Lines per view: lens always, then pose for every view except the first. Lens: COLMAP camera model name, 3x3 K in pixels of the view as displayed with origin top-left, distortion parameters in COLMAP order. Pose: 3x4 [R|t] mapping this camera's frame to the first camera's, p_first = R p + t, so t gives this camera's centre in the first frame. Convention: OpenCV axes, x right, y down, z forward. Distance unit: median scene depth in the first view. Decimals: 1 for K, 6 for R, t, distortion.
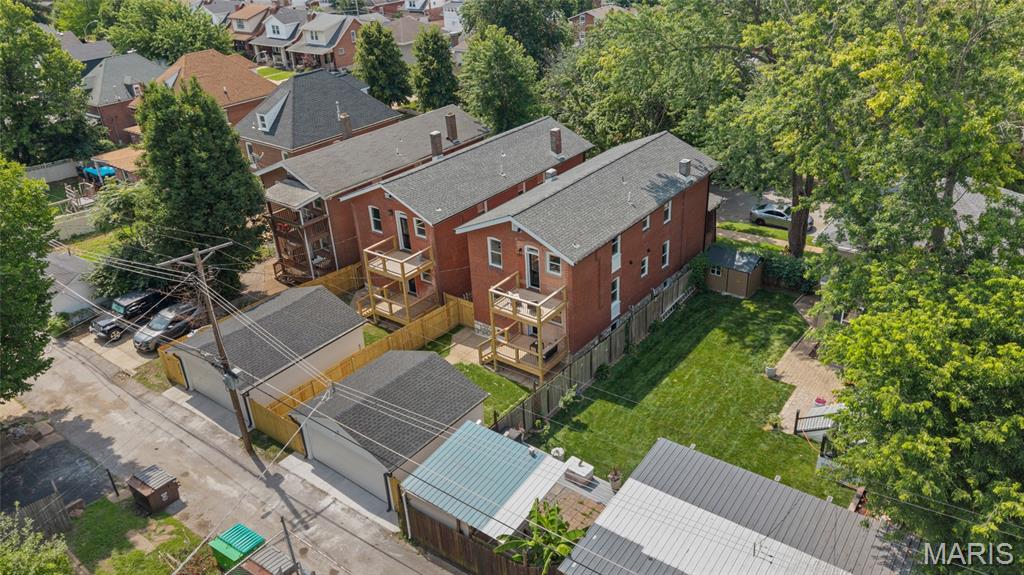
lens RADIAL K [[737.4, 0, 512.0], [0, 737.4, 287.5], [0, 0, 1]] dist [0.003813, 0.000679]
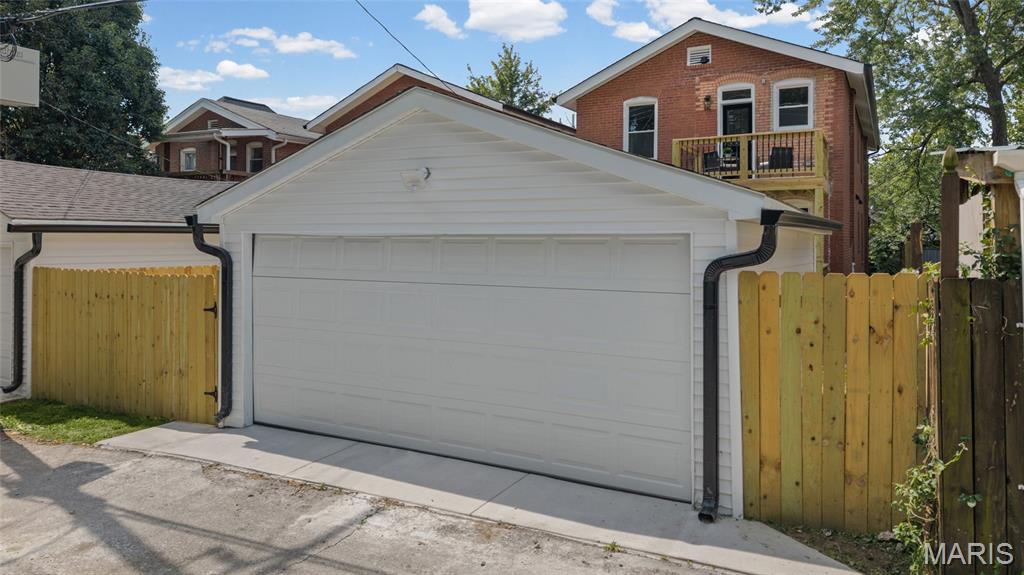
lens RADIAL K [[690.3, 0, 512.0], [0, 690.3, 287.5], [0, 0, 1]] dist [0.007058, 0.002196]
pose [[0.983134, 0.044161, 0.177473, -0.201235], [0.031774, 0.914406, -0.403548, 0.257007], [-0.180103, 0.402381, 0.897581, 0.673376]]
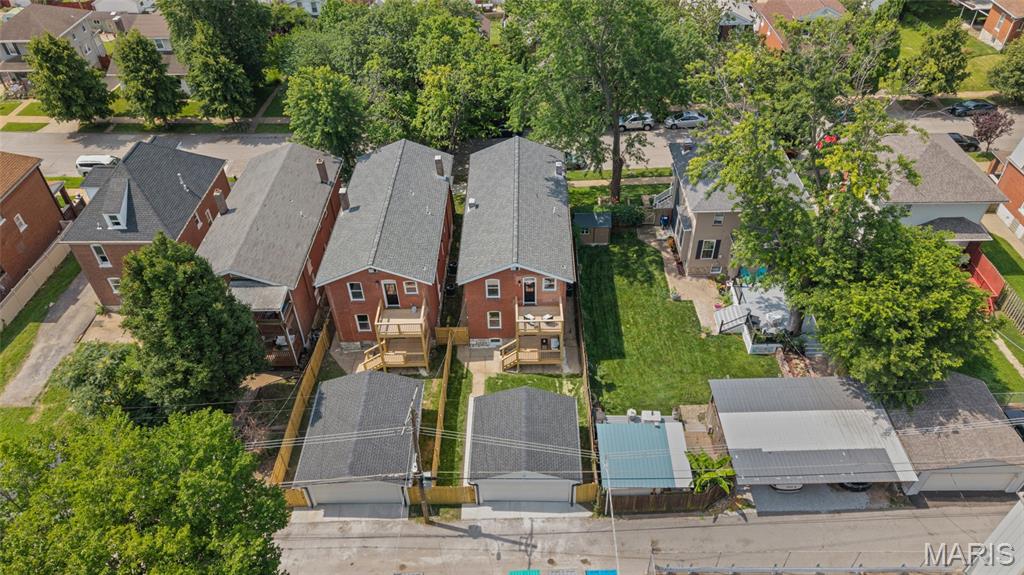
lens RADIAL K [[690.3, 0, 512.0], [0, 690.3, 287.5], [0, 0, 1]] dist [0.007058, 0.002196]
pose [[0.797662, -0.372556, 0.474276, -0.593485], [0.269001, 0.923610, 0.273100, -0.387221], [-0.539791, -0.090261, 0.836946, -0.009179]]
